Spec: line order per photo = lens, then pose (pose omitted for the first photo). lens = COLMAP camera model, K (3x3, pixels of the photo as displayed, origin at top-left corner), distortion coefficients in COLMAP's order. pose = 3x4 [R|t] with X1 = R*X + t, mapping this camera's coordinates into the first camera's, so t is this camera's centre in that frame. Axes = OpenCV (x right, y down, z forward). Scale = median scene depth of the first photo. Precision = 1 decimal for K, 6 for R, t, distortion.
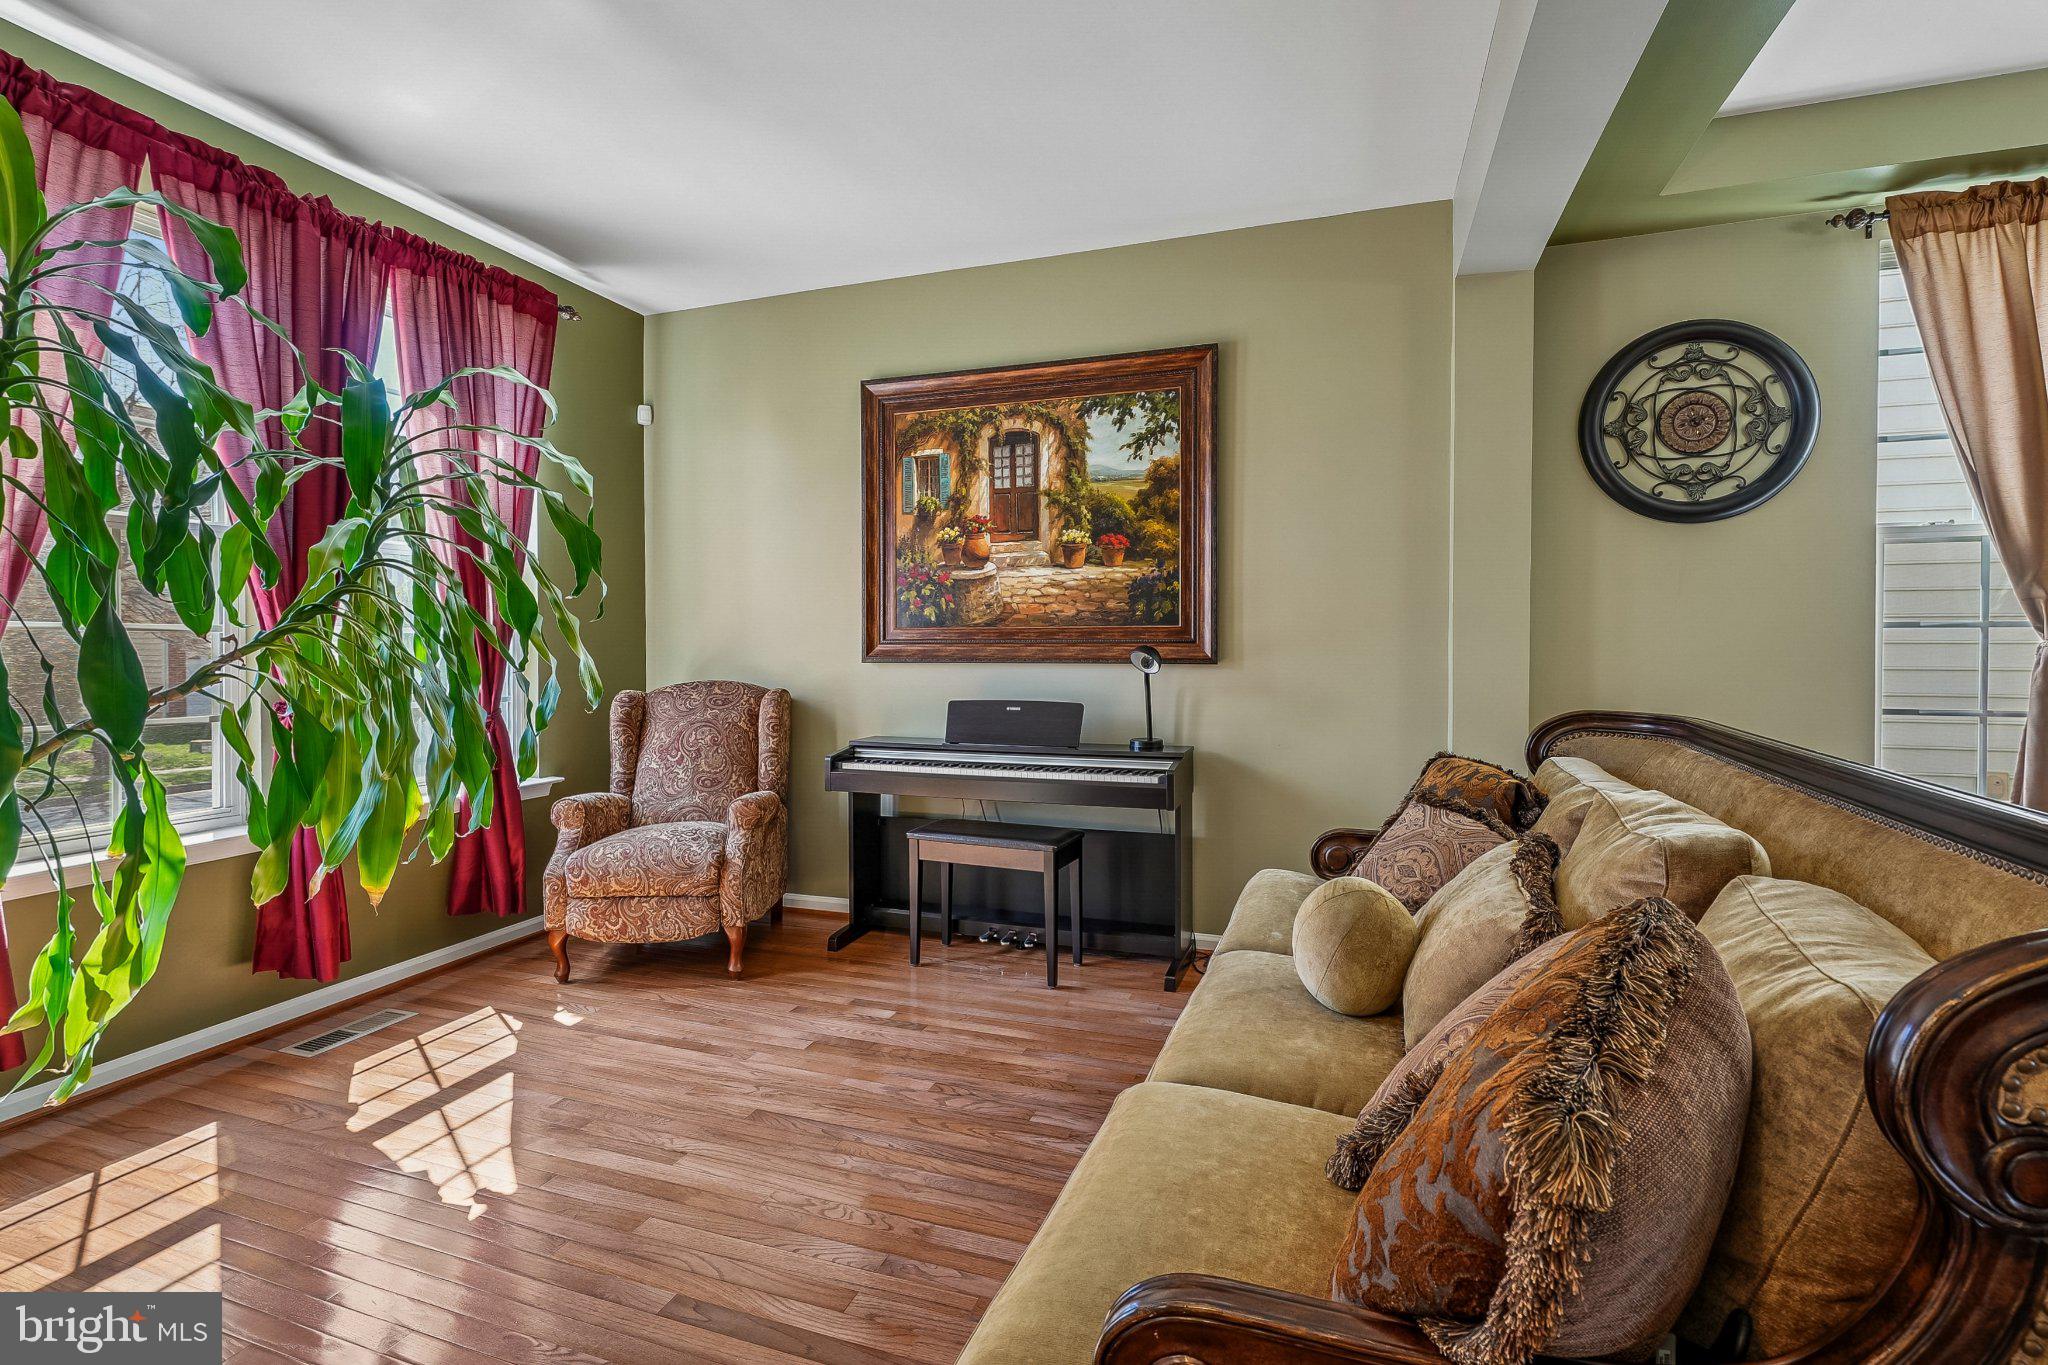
lens RADIAL K [[943.6, 0, 1021.8], [0, 943.6, 655.4], [0, 0, 1]] dist [-0.002909, 0.000749]
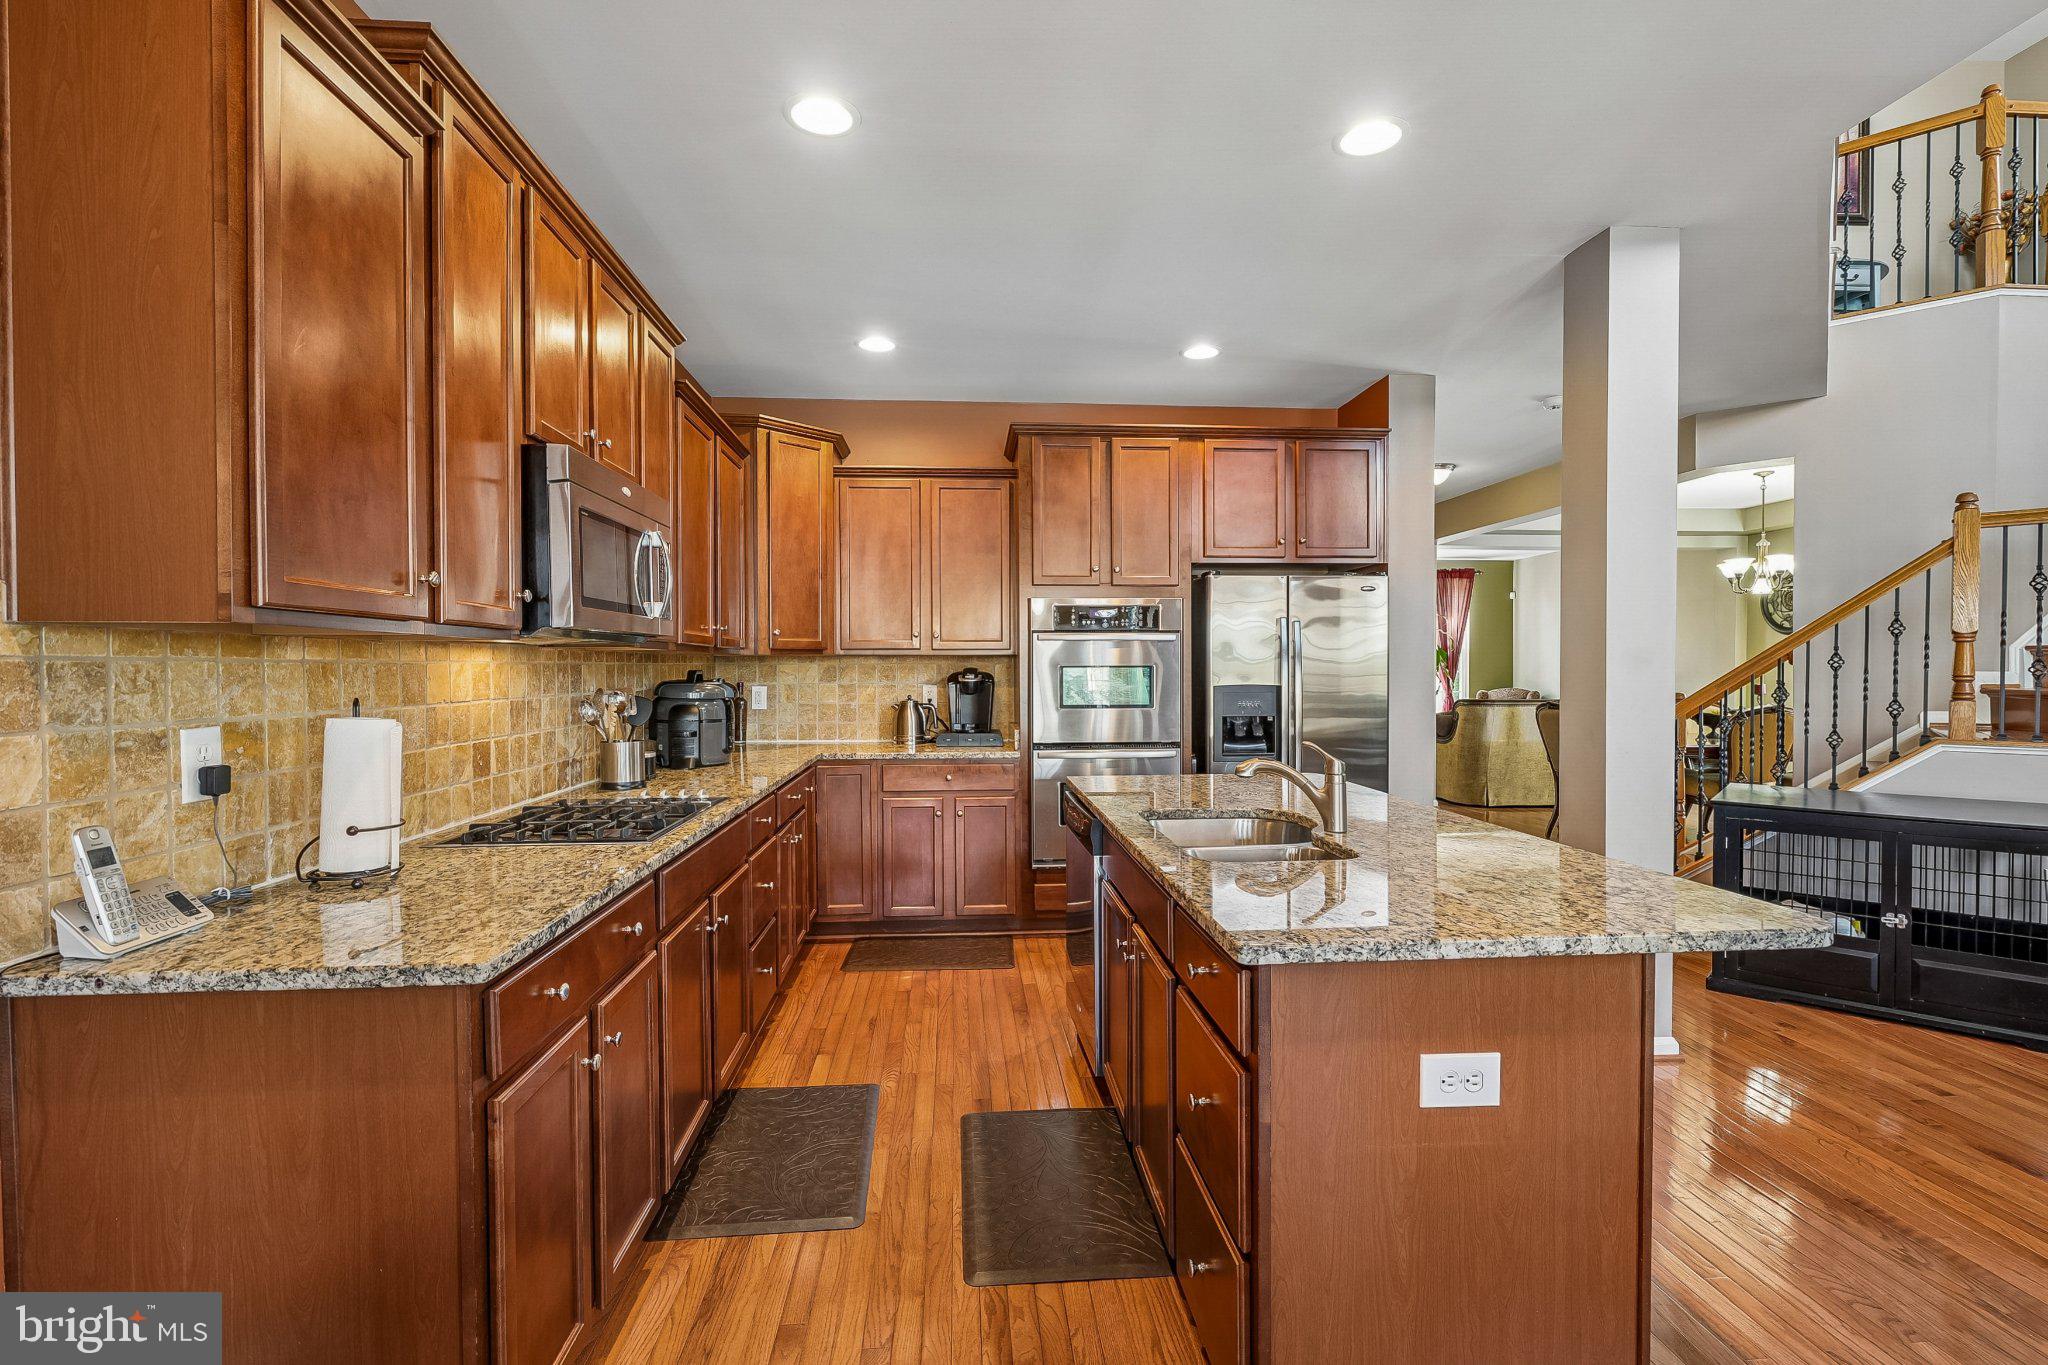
lens RADIAL K [[943.6, 0, 1030.8], [0, 943.6, 682.5], [0, 0, 1]] dist [-0.002909, 0.000749]
pose [[0.407924, 0.011658, -0.912942, 1.953995], [-0.011370, 0.999906, 0.007688, 0.002677], [0.912945, 0.007244, 0.408018, -1.809162]]
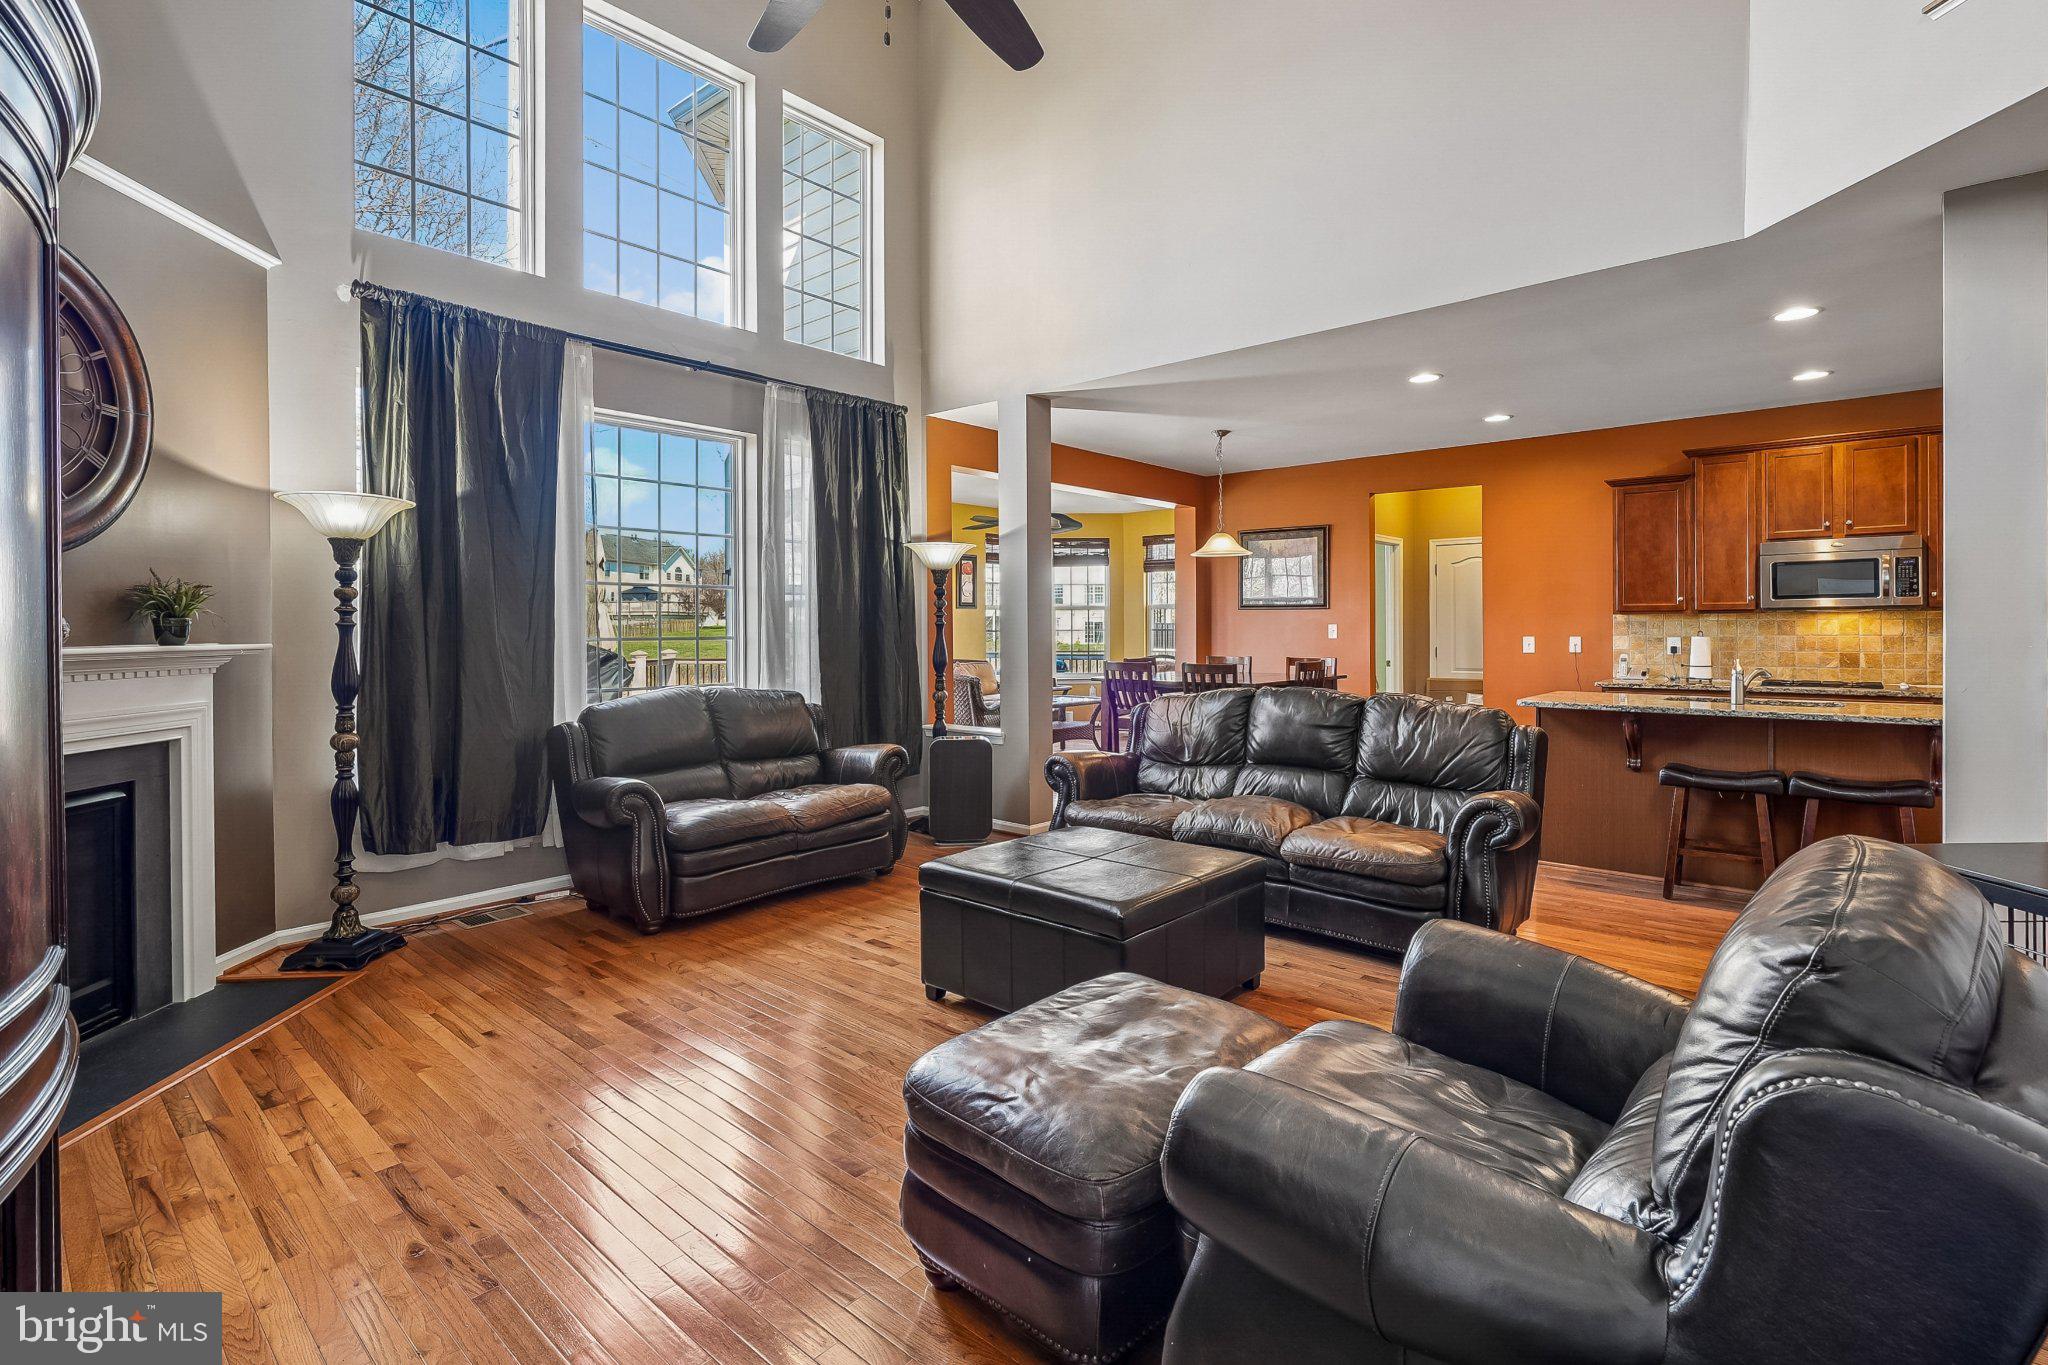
lens RADIAL K [[943.6, 0, 1034.8], [0, 943.6, 649.9], [0, 0, 1]] dist [-0.002909, 0.000749]
pose [[-0.927762, -0.005896, 0.373125, 1.872598], [0.010021, 0.999121, 0.040704, -0.028530], [-0.373037, 0.041503, -0.926888, 0.043809]]
